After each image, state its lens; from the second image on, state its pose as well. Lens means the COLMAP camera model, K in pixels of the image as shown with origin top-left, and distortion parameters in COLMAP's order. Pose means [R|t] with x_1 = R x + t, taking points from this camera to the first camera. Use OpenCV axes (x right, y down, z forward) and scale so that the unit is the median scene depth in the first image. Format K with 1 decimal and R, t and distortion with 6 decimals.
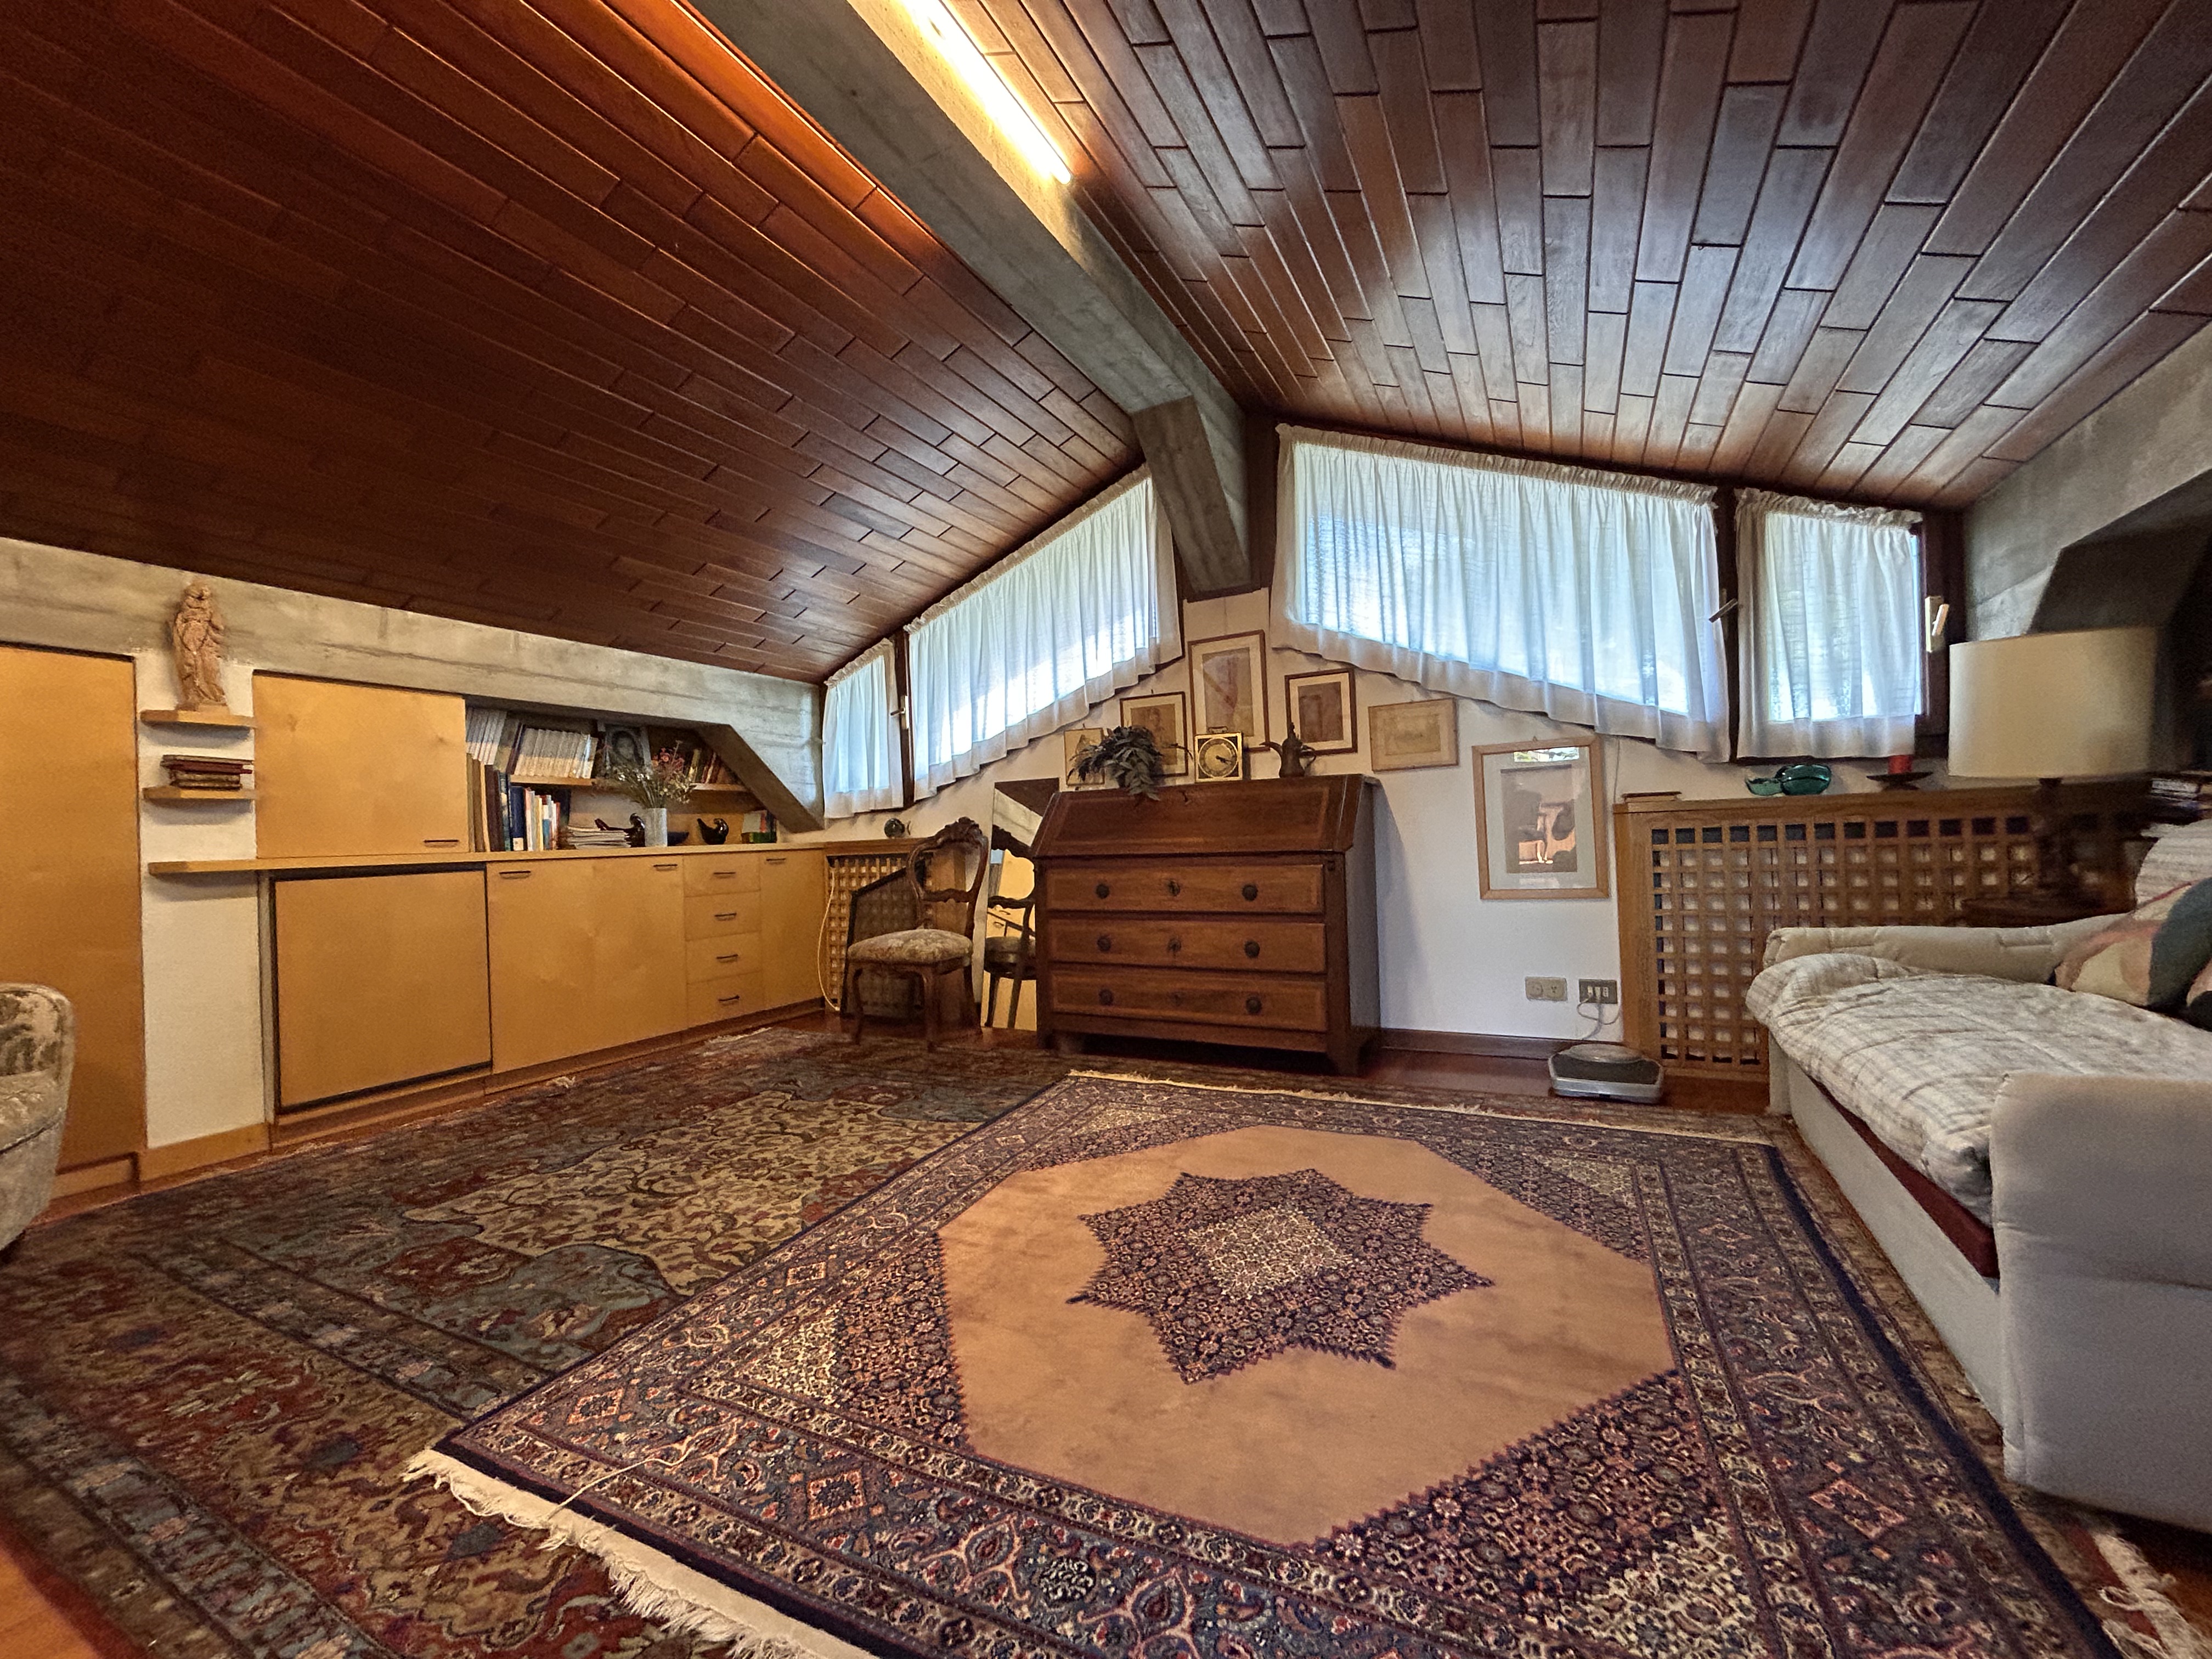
lens RADIAL K [[888.6, 0, 1097.5], [0, 888.6, 825.9], [0, 0, 1]] dist [-0.003681, 0.000385]
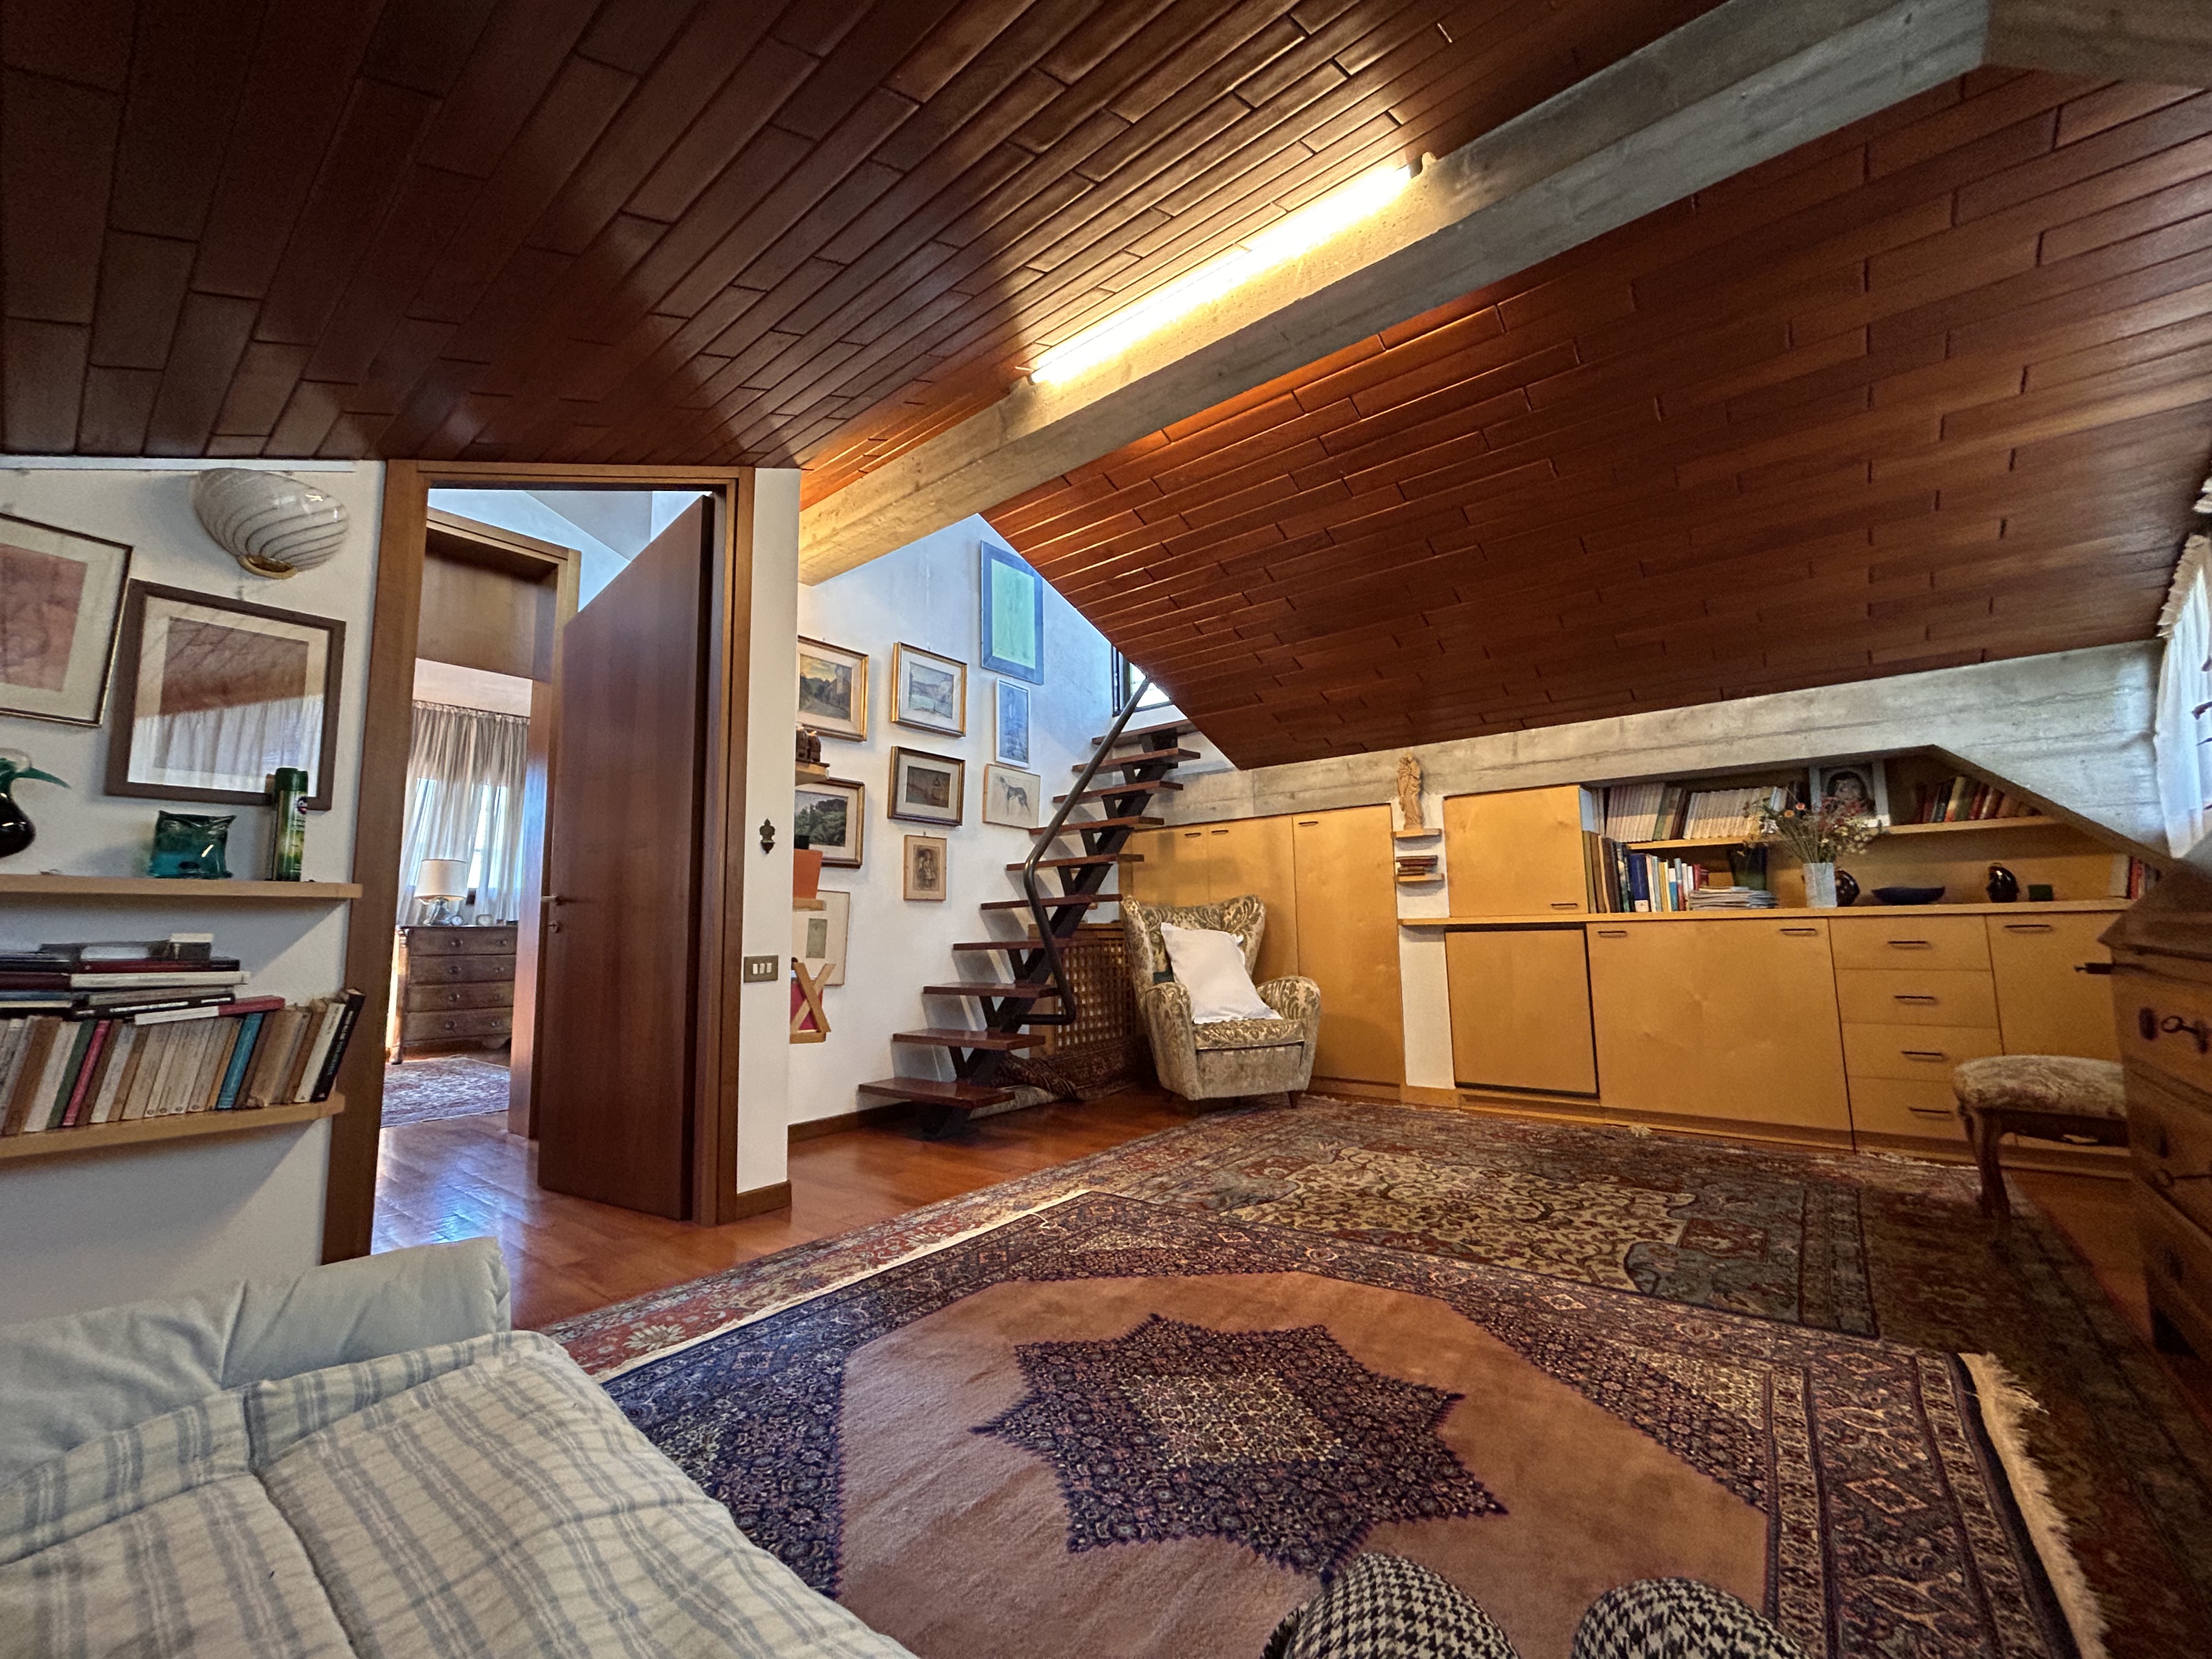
lens RADIAL K [[888.6, 0, 1104.0], [0, 888.6, 832.2], [0, 0, 1]] dist [-0.003681, 0.000385]
pose [[-0.188943, -0.068365, -0.979605, 0.679076], [0.039356, 0.996245, -0.077117, -0.014524], [0.981199, -0.053124, -0.185543, 0.670857]]
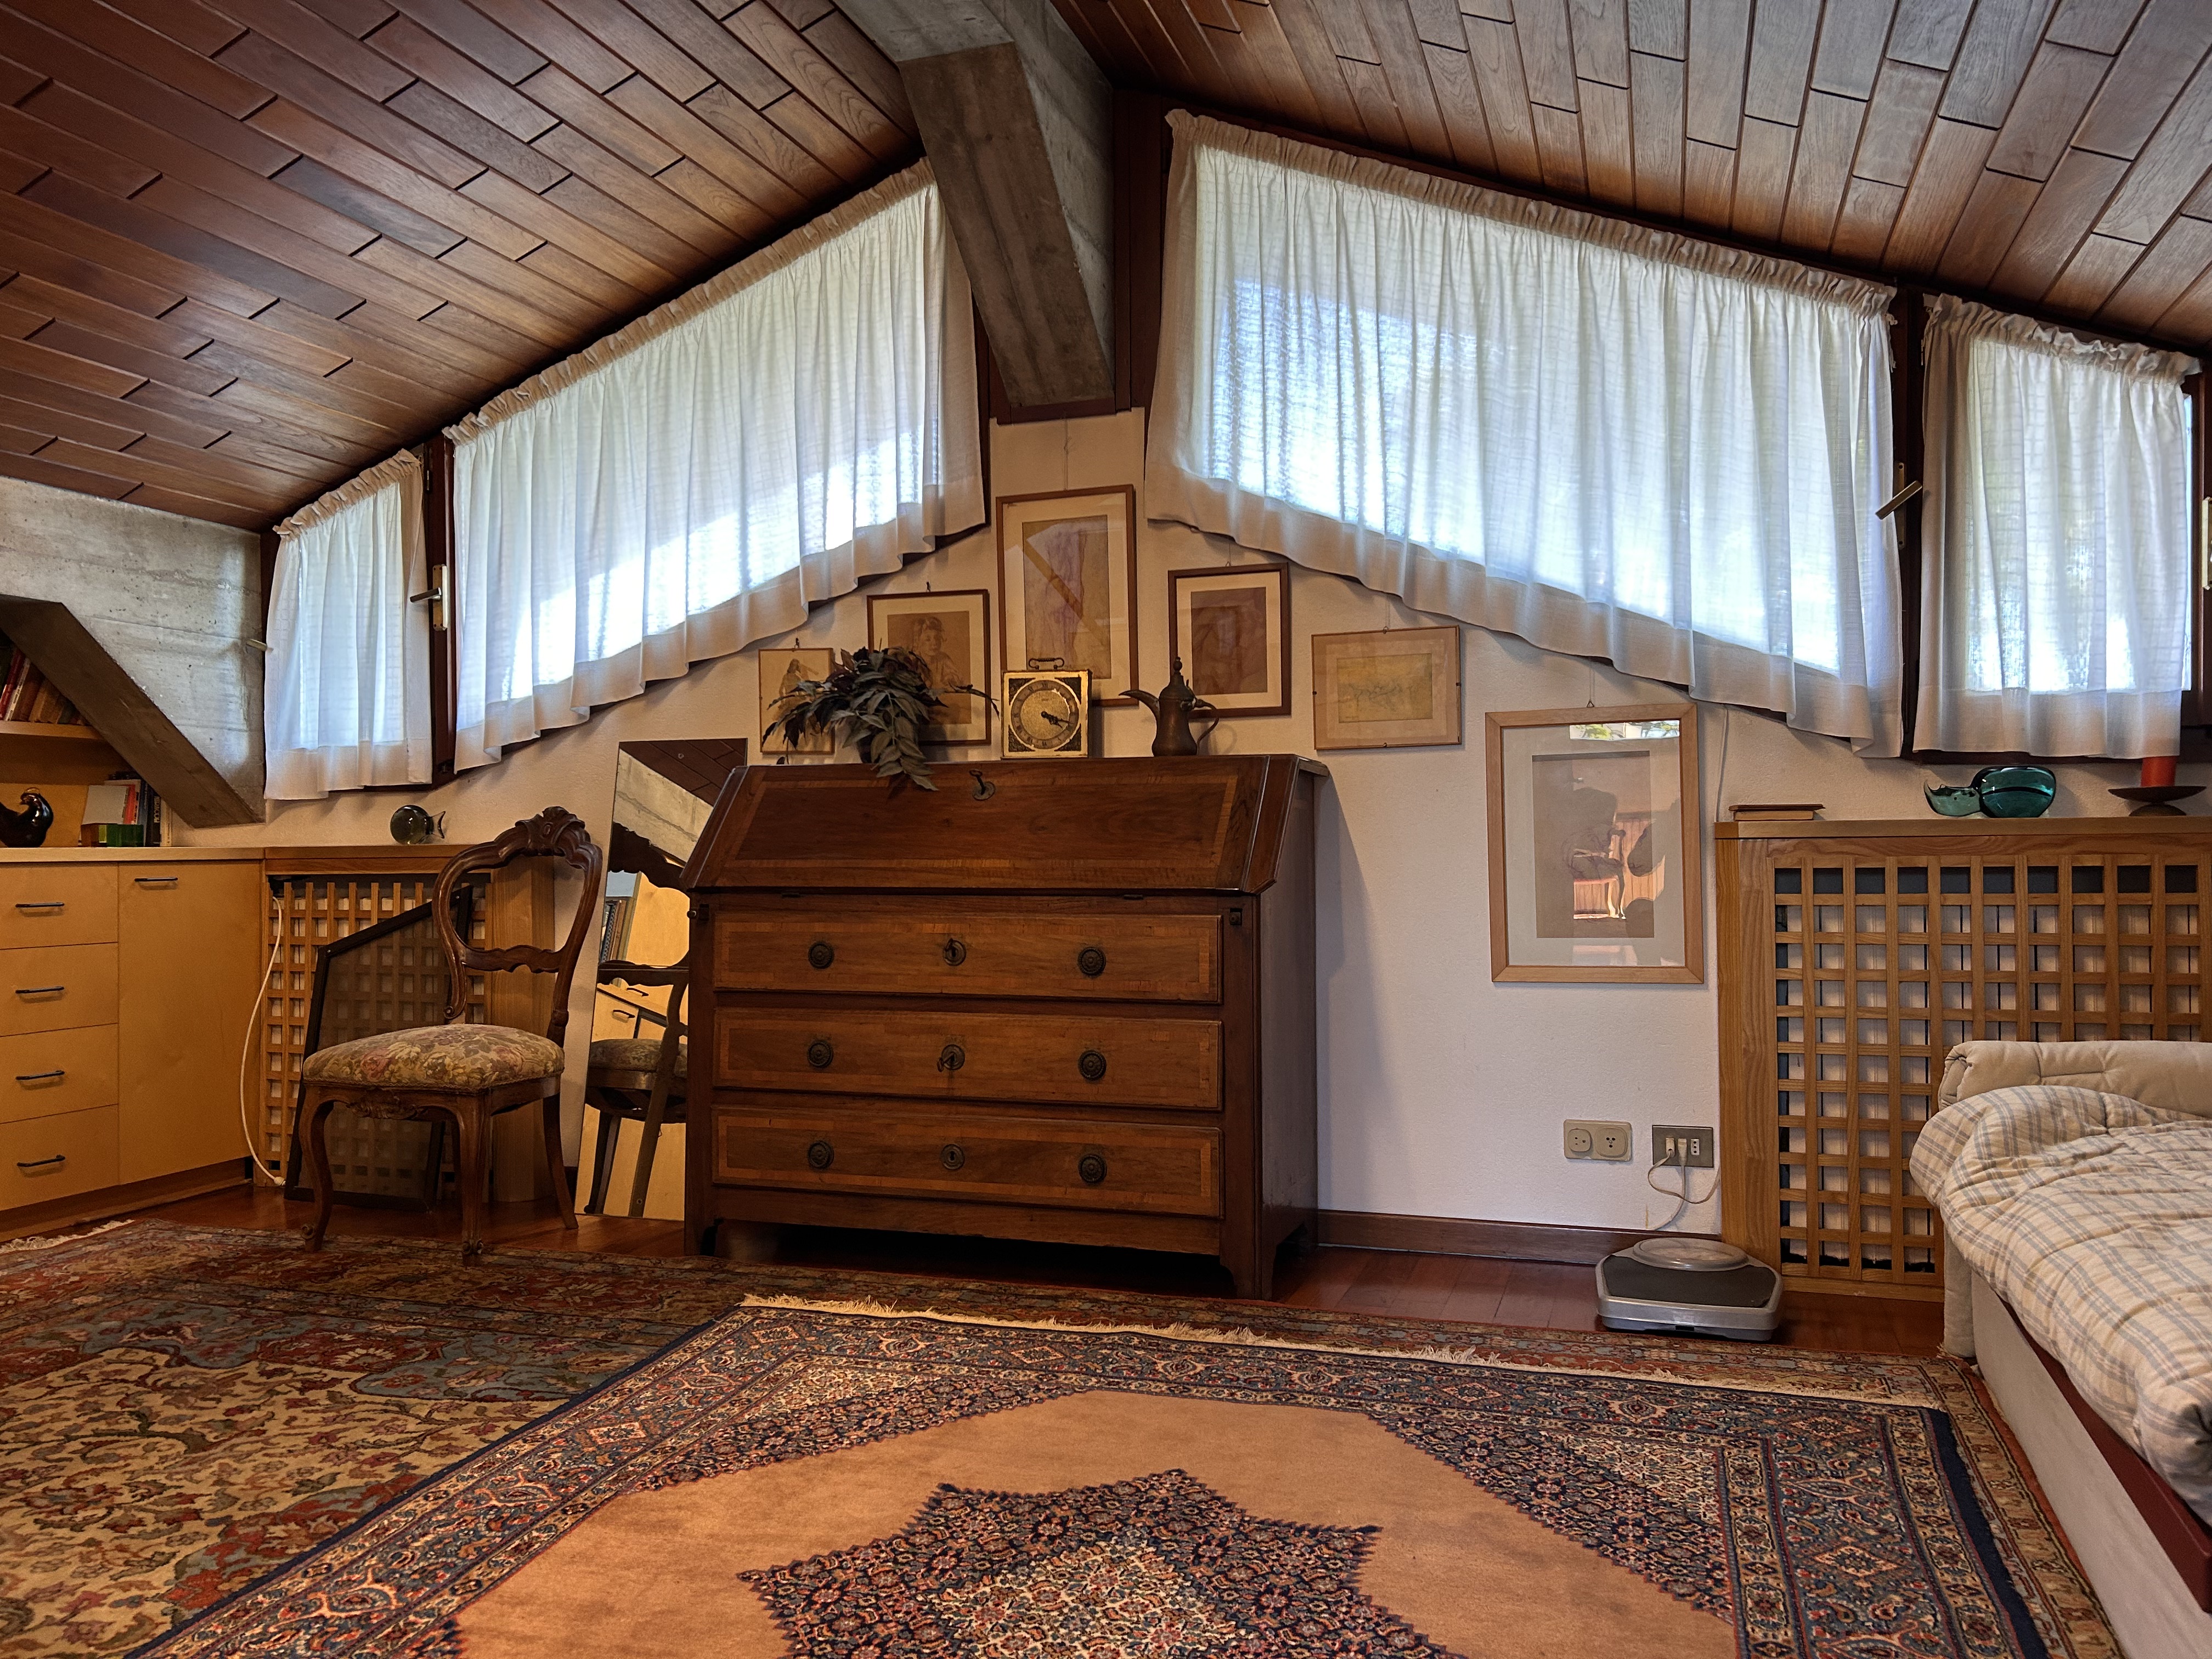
lens RADIAL K [[1661.9, 0, 1103.7], [0, 1661.9, 823.9], [0, 0, 1]] dist [0.050316, -0.051054]
pose [[0.986667, 0.030615, 0.159847, 0.013685], [-0.029934, 0.999530, -0.006670, -0.004566], [-0.159976, 0.001796, 0.987119, -0.014740]]
